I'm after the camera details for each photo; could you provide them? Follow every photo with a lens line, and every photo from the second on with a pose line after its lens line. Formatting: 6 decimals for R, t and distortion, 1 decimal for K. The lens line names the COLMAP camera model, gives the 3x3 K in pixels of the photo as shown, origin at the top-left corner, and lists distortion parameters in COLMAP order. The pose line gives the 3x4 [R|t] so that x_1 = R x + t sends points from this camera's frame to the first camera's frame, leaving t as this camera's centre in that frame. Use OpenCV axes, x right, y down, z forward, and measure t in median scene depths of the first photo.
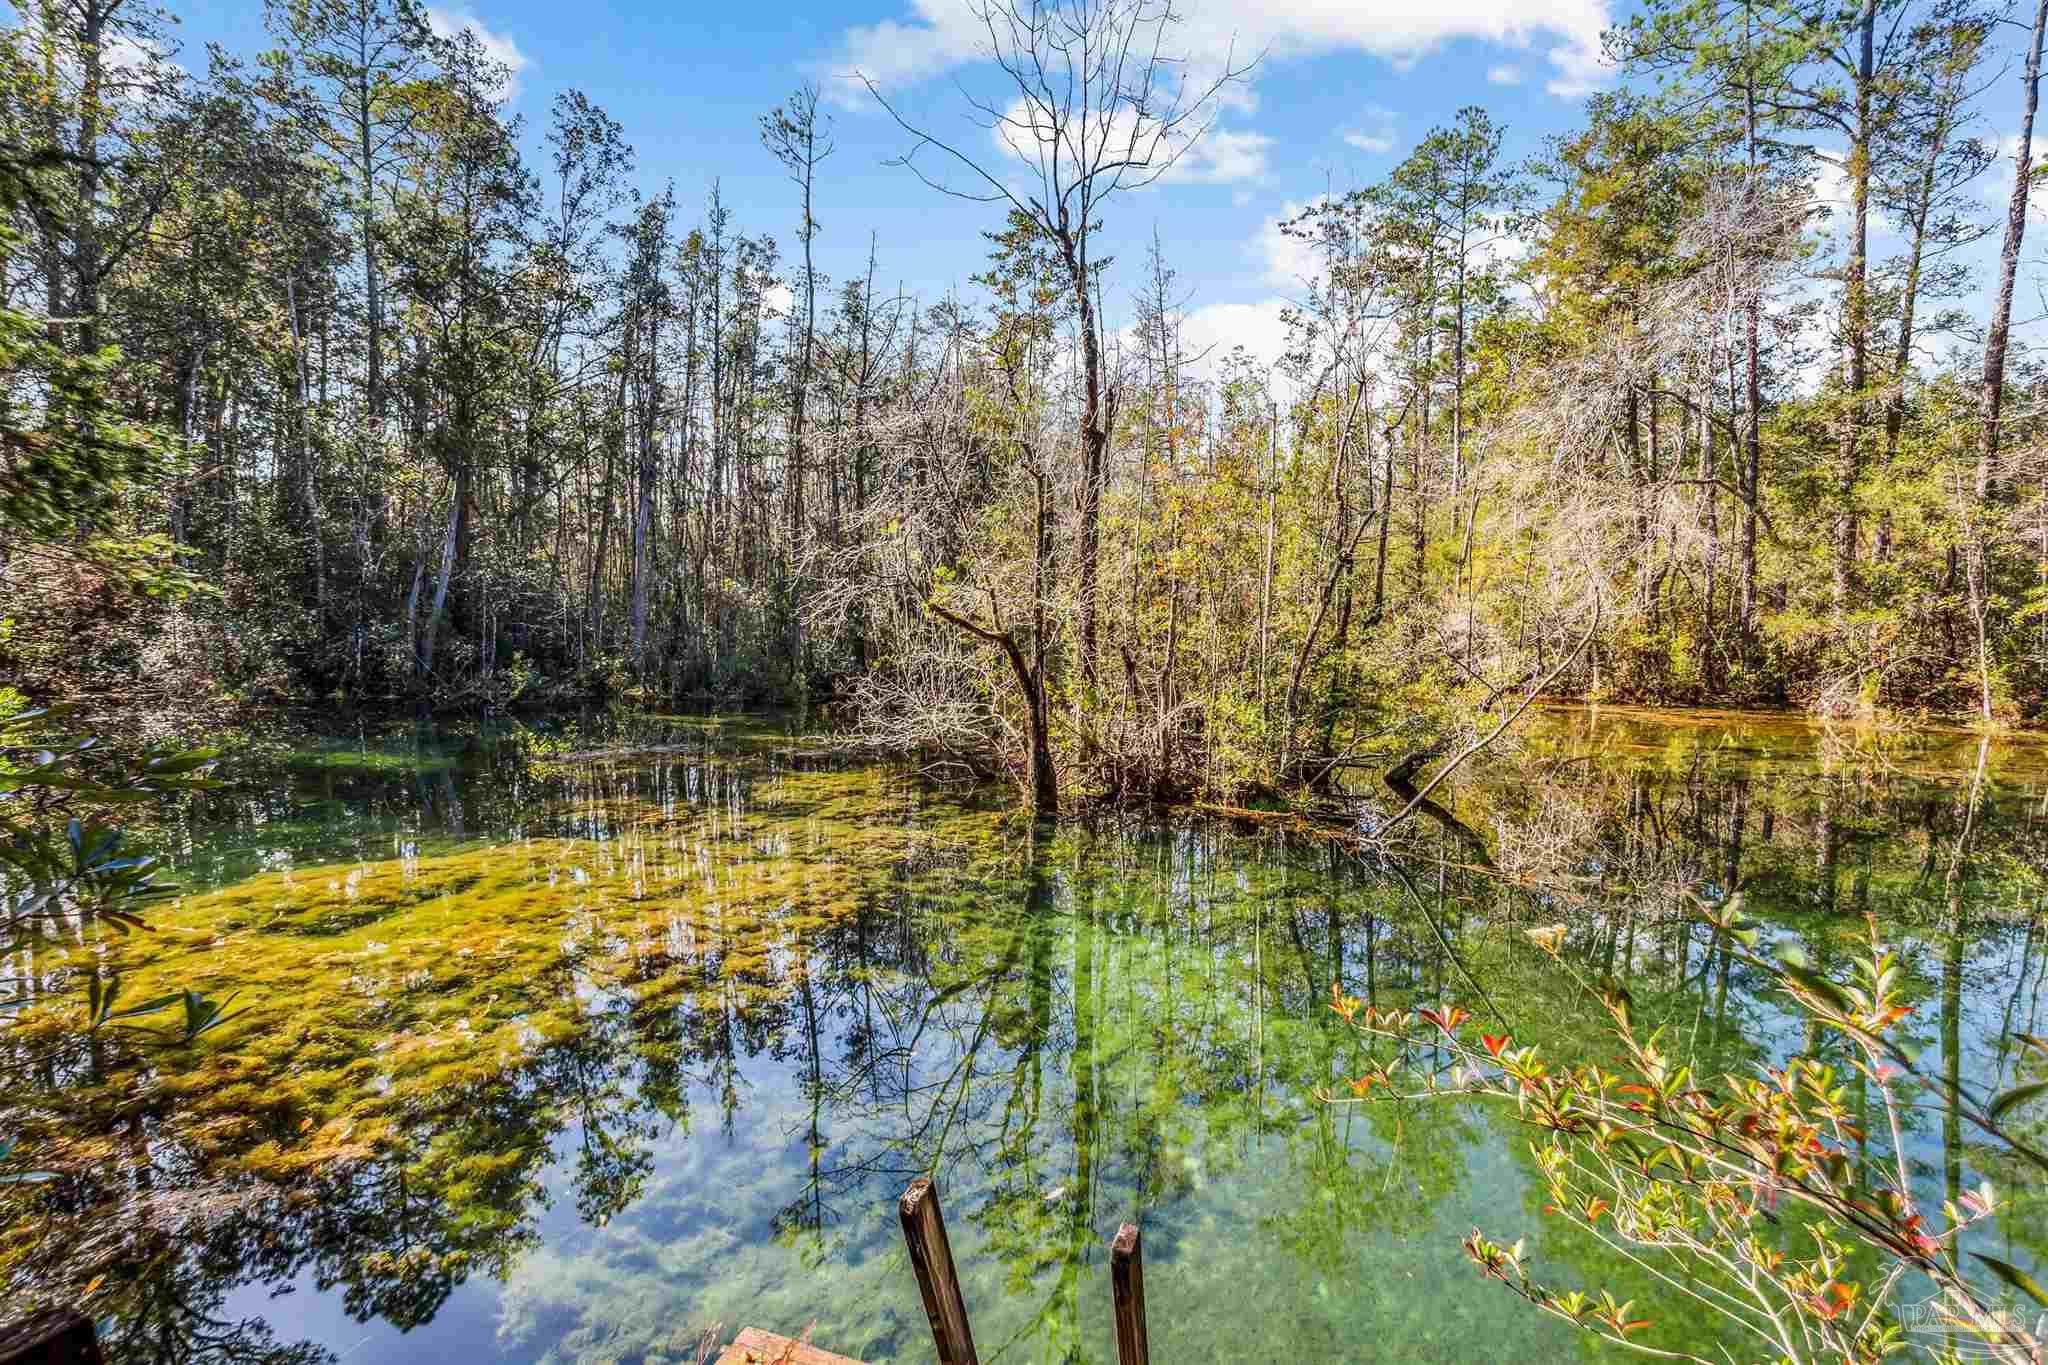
lens RADIAL K [[978.1, 0, 1017.8], [0, 978.1, 679.5], [0, 0, 1]] dist [0.000476, 0.001605]
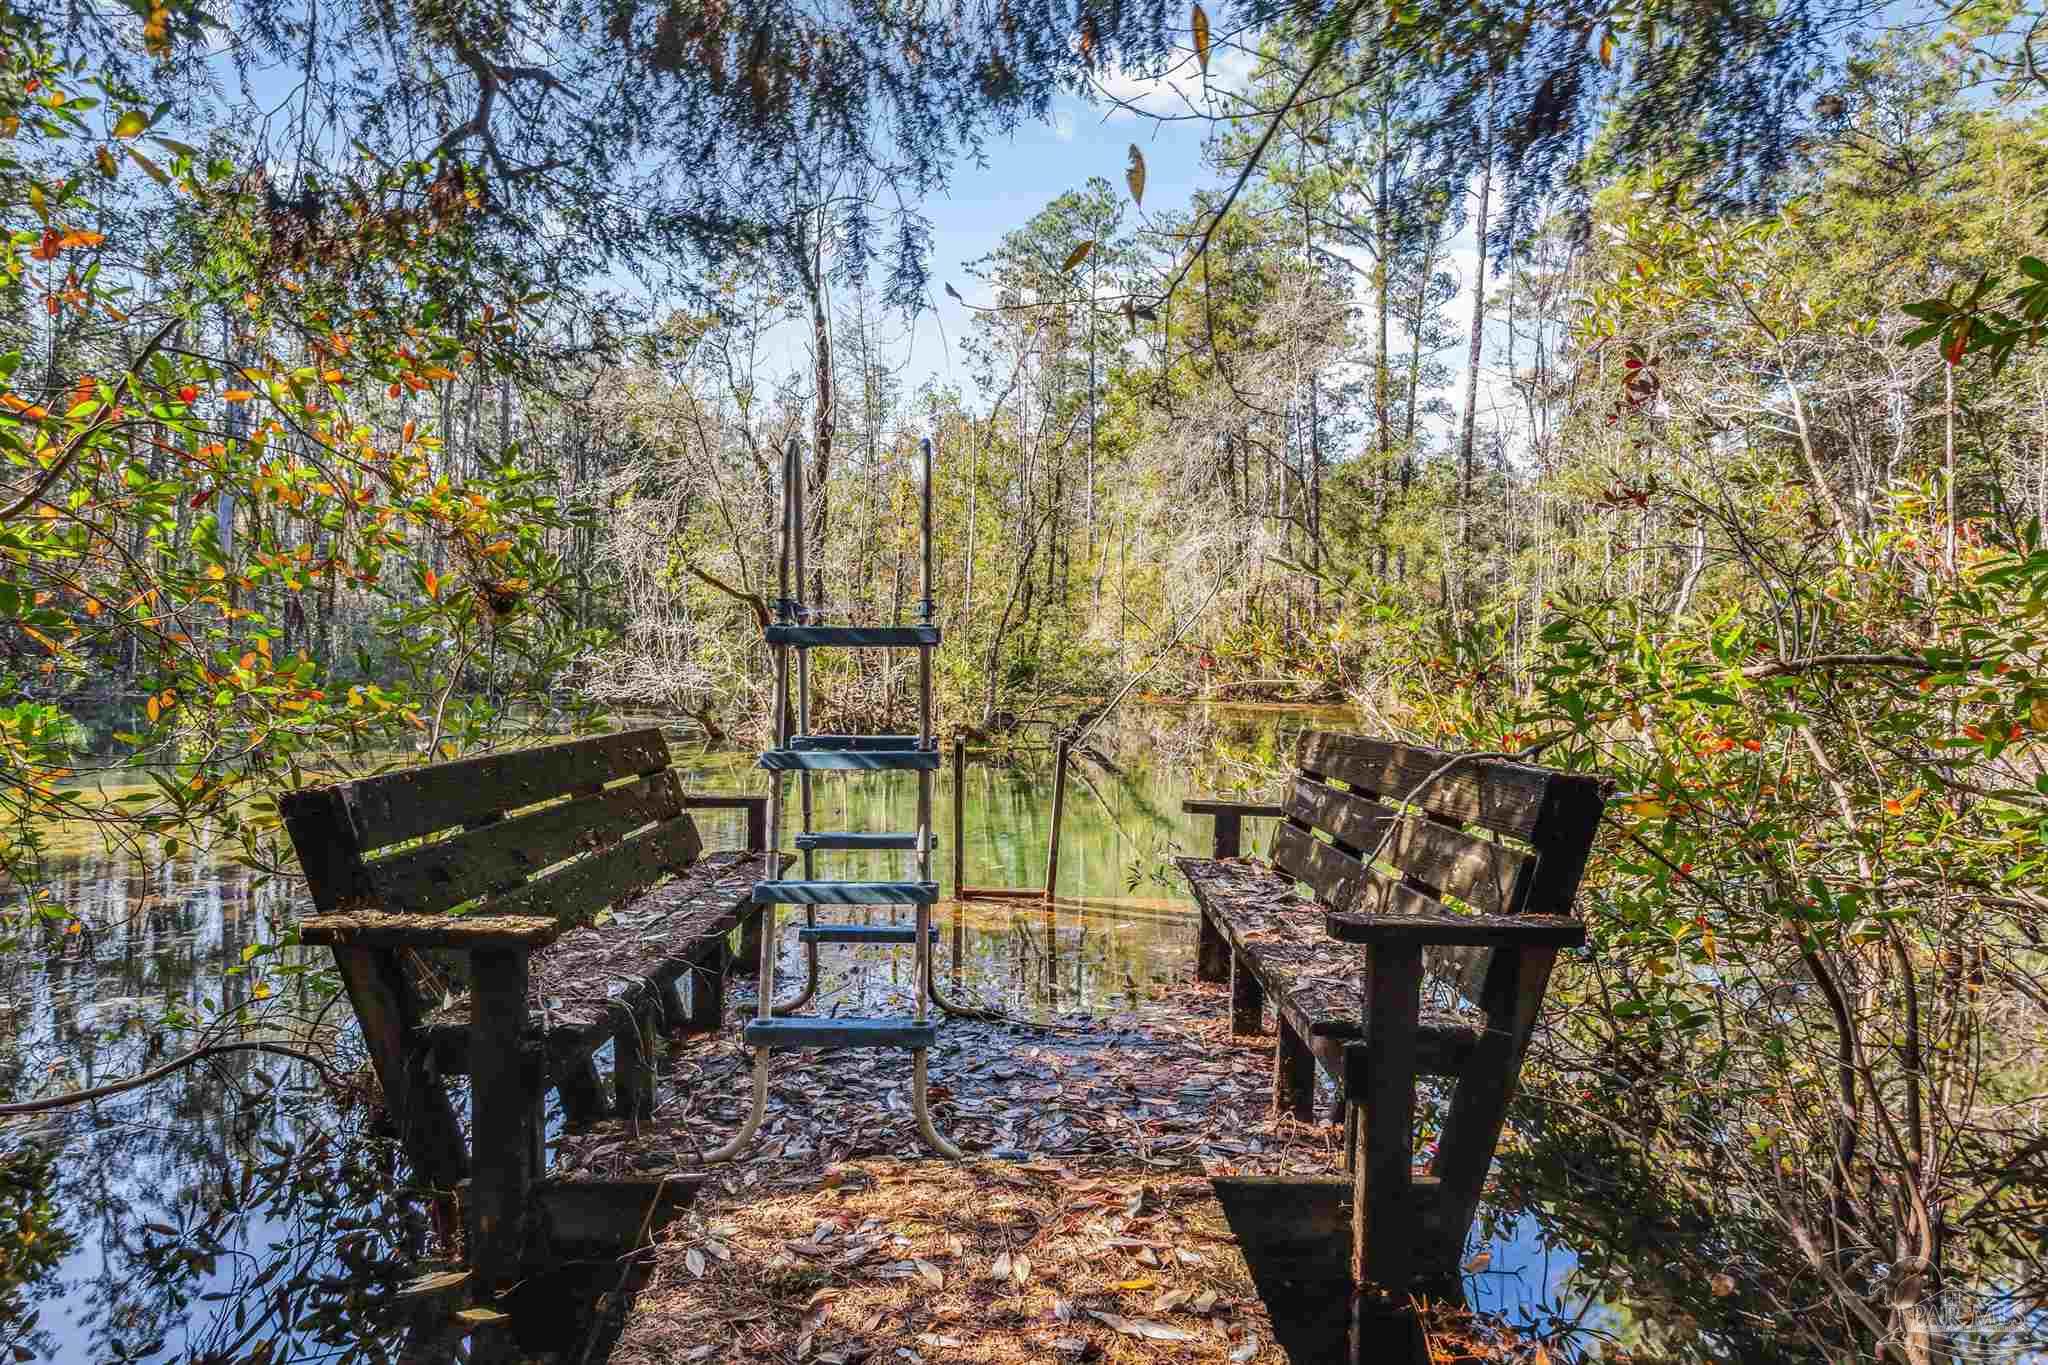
lens RADIAL K [[1087.2, 0, 1013.8], [0, 1087.2, 684.3], [0, 0, 1]] dist [-0.004862, -0.000178]
pose [[0.934622, 0.004767, 0.355610, -0.093857], [0.010467, 0.999108, -0.040904, 0.058968], [-0.355487, 0.041952, 0.933739, -0.139147]]
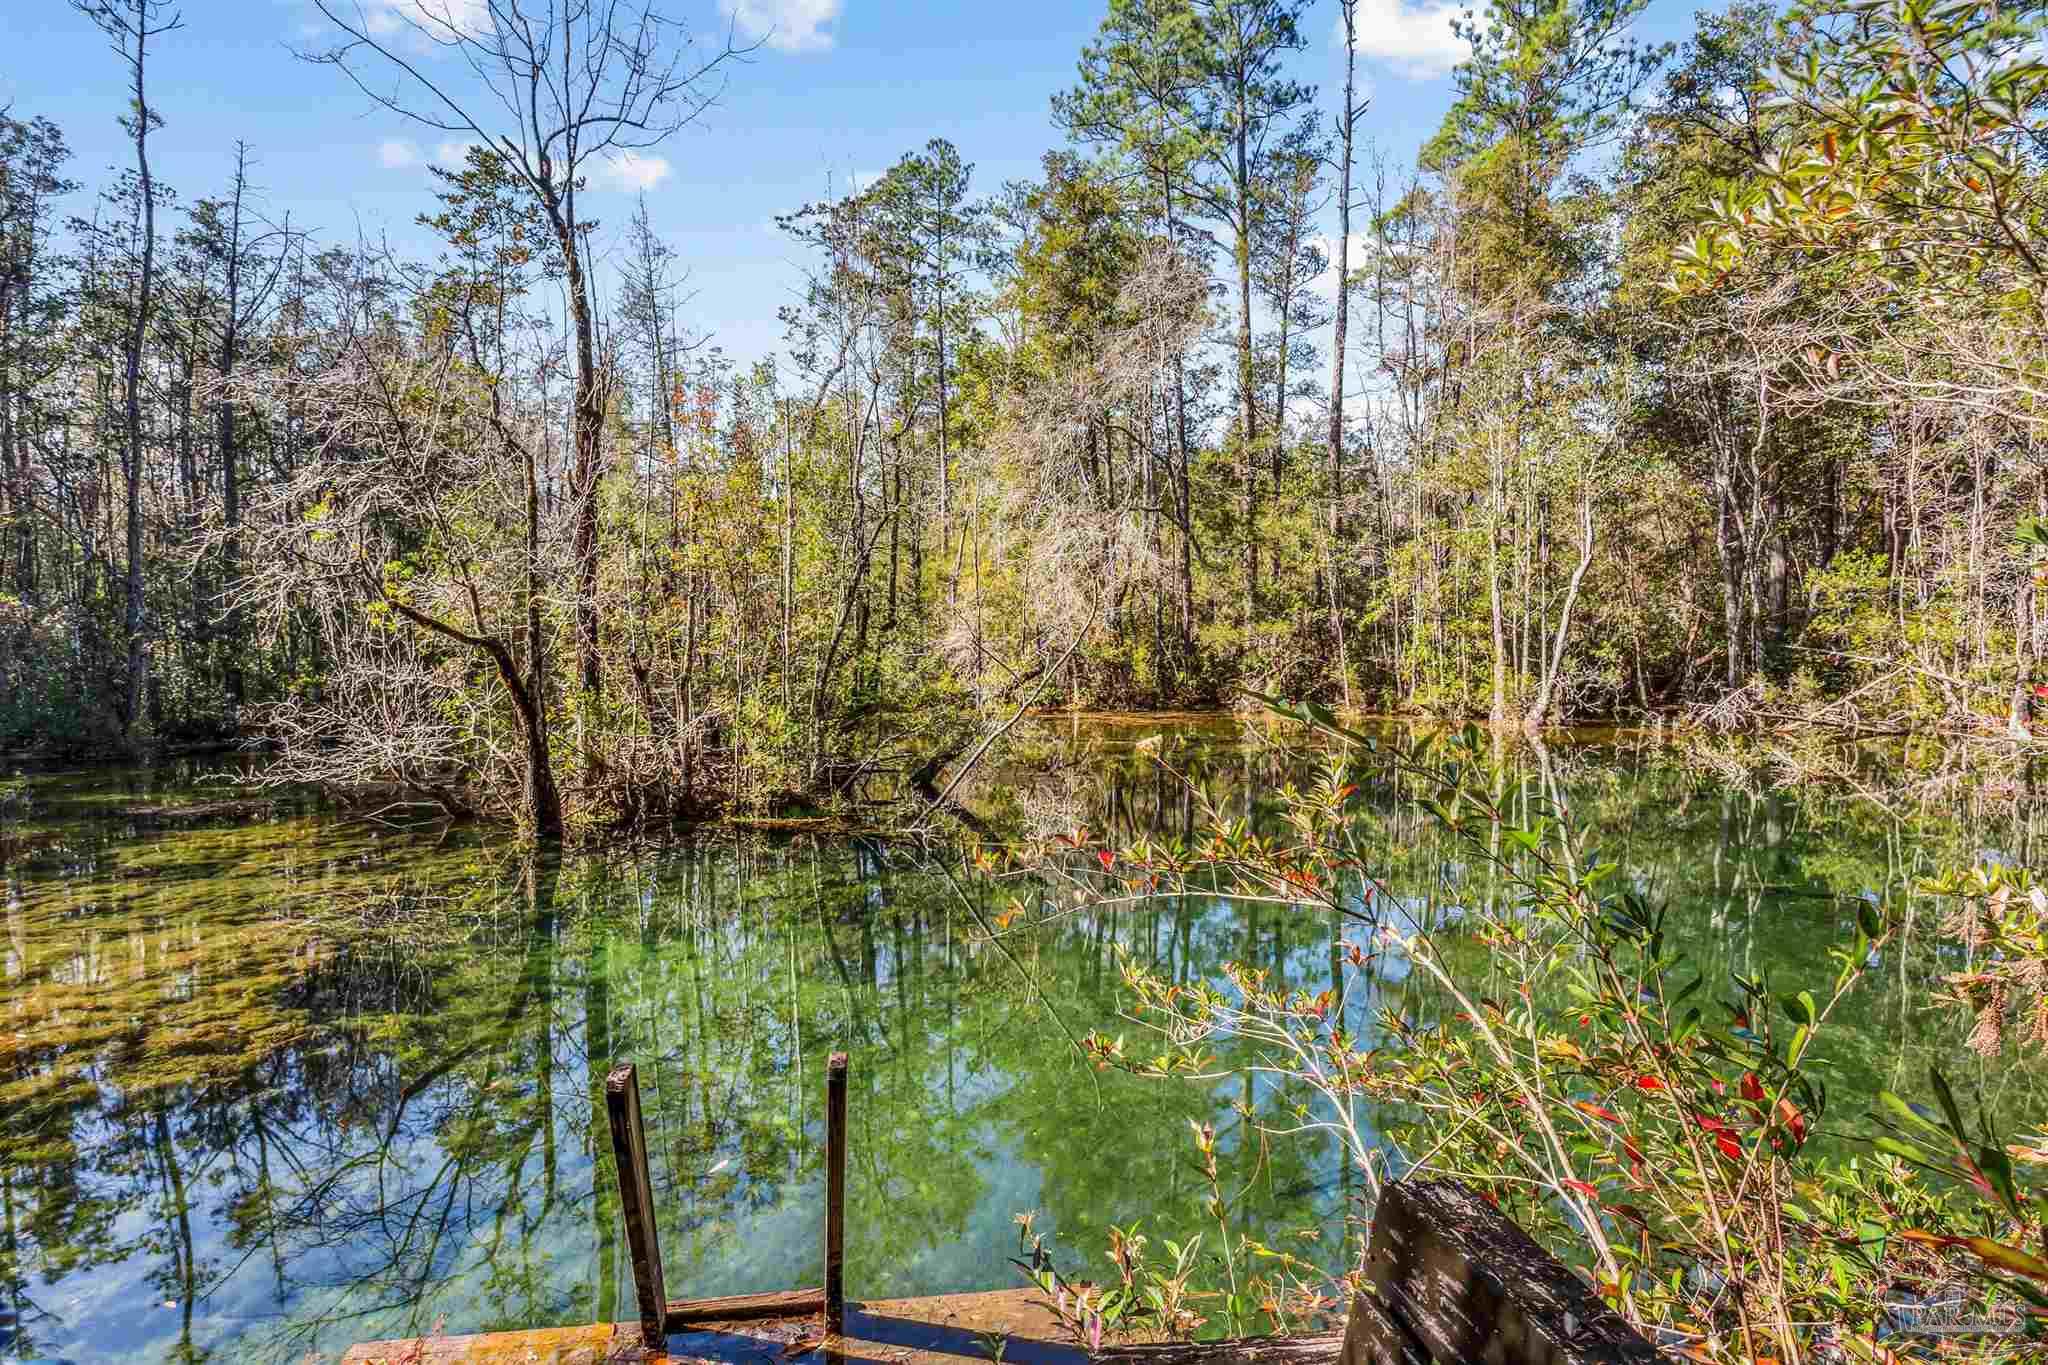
lens RADIAL K [[1087.2, 0, 1013.8], [0, 1087.2, 684.3], [0, 0, 1]] dist [-0.004862, -0.000178]
pose [[0.883084, -0.030588, 0.468217, -0.029049], [0.046758, 0.998643, -0.022948, 0.019683], [-0.466880, 0.042158, 0.883315, -0.021932]]
